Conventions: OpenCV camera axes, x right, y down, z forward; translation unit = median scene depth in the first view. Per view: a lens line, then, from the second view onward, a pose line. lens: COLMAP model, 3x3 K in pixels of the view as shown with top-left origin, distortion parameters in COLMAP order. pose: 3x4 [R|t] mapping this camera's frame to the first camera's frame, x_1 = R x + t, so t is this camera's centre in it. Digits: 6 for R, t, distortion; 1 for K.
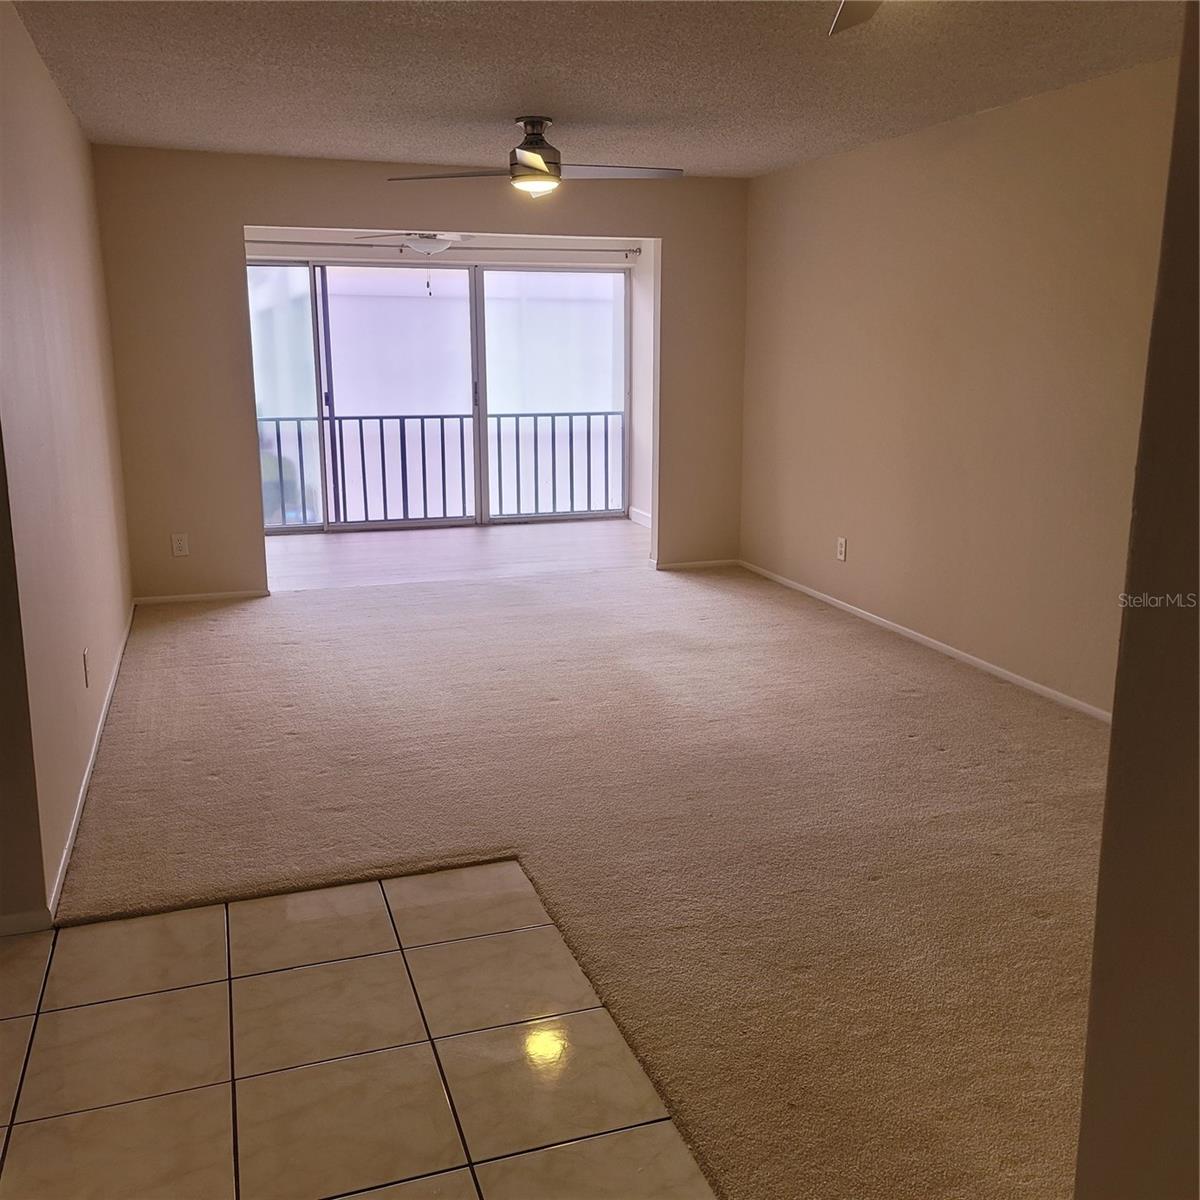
lens RADIAL K [[1171.9, 0, 600.4], [0, 1171.9, 580.7], [0, 0, 1]] dist [0.058149, -0.008209]
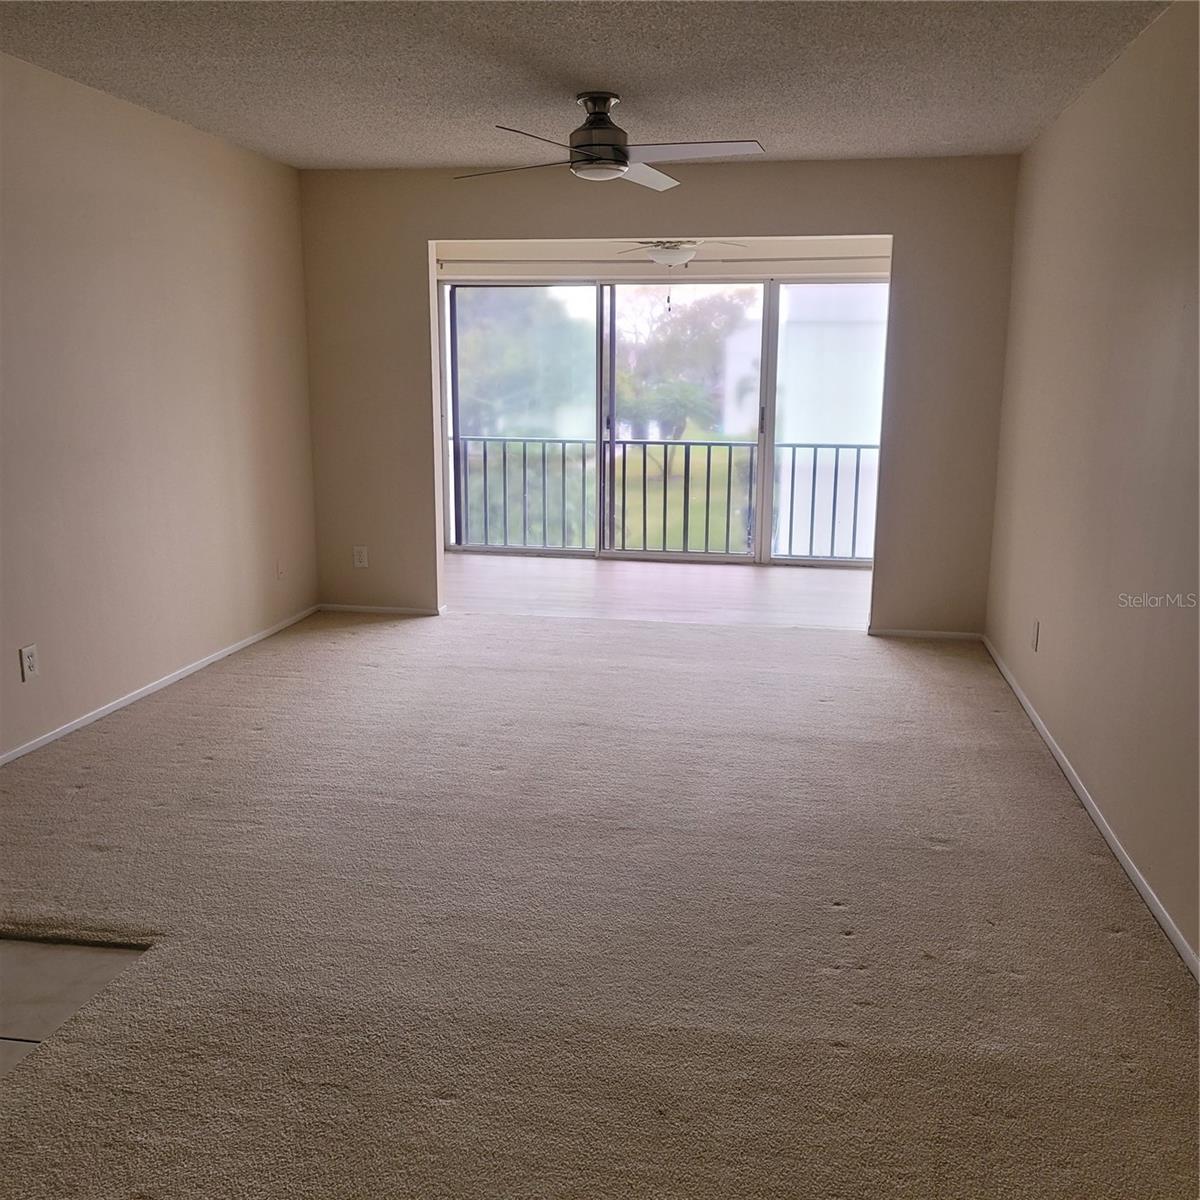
lens RADIAL K [[1159.0, 0, 598.9], [0, 1159.0, 613.2], [0, 0, 1]] dist [0.067471, -0.010217]
pose [[0.878724, 0.106259, -0.465353, 0.262055], [-0.104415, 0.994087, 0.029825, -0.029031], [0.465770, 0.022382, 0.884623, 0.175506]]
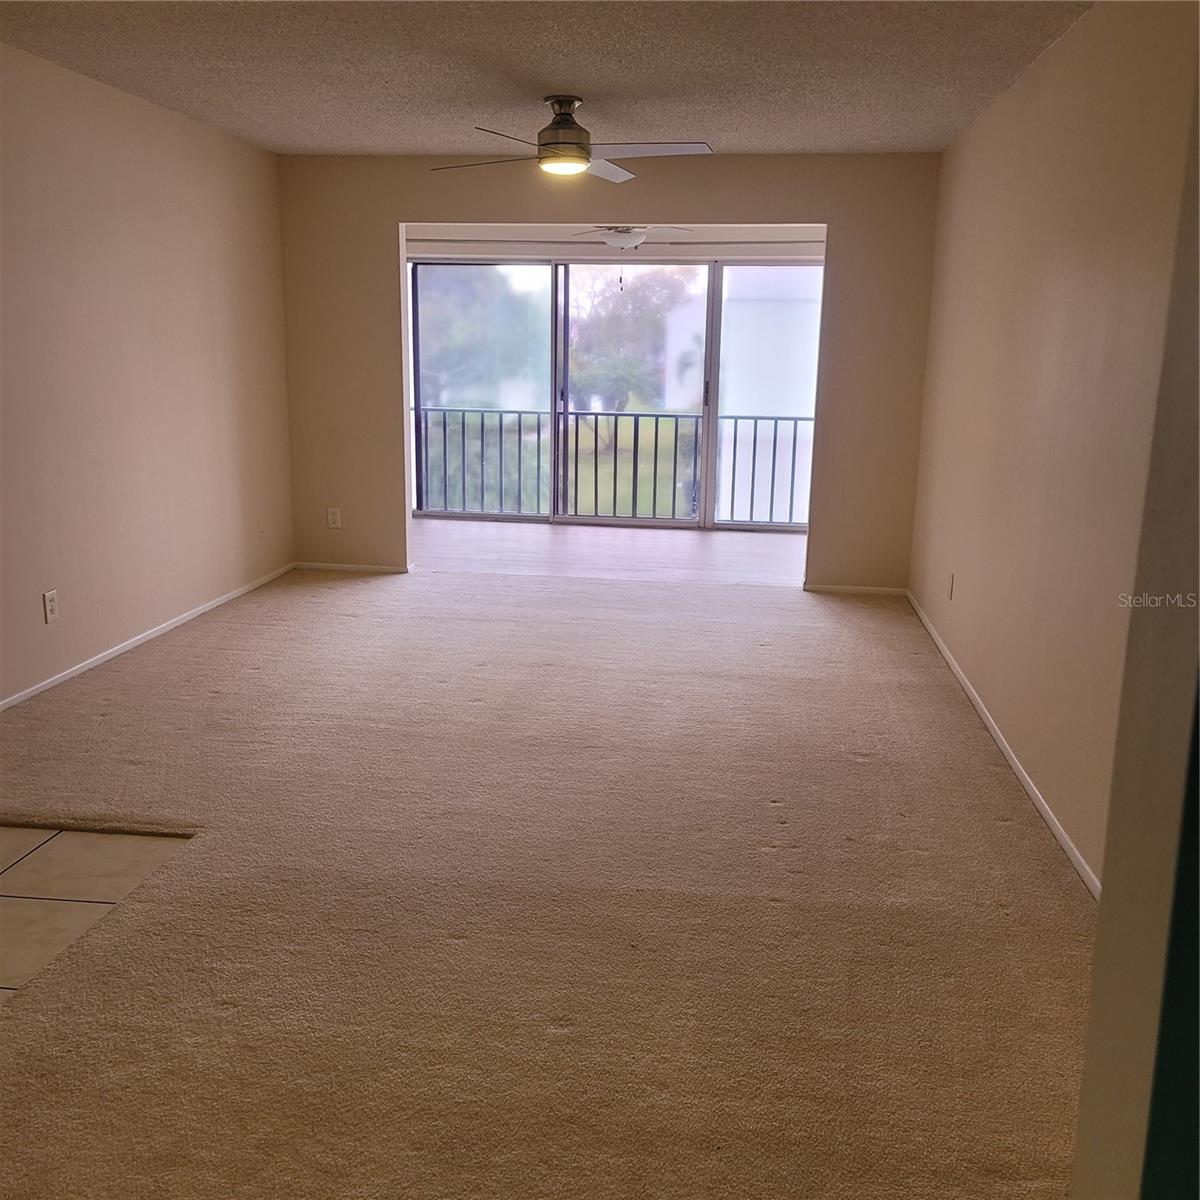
lens RADIAL K [[1156.1, 0, 580.4], [0, 1156.1, 599.1], [0, 0, 1]] dist [0.083850, -0.011353]
pose [[0.894477, 0.111451, -0.433000, 0.283306], [-0.106326, 0.993675, 0.036121, -0.016435], [0.434287, 0.013730, 0.900670, 0.108349]]
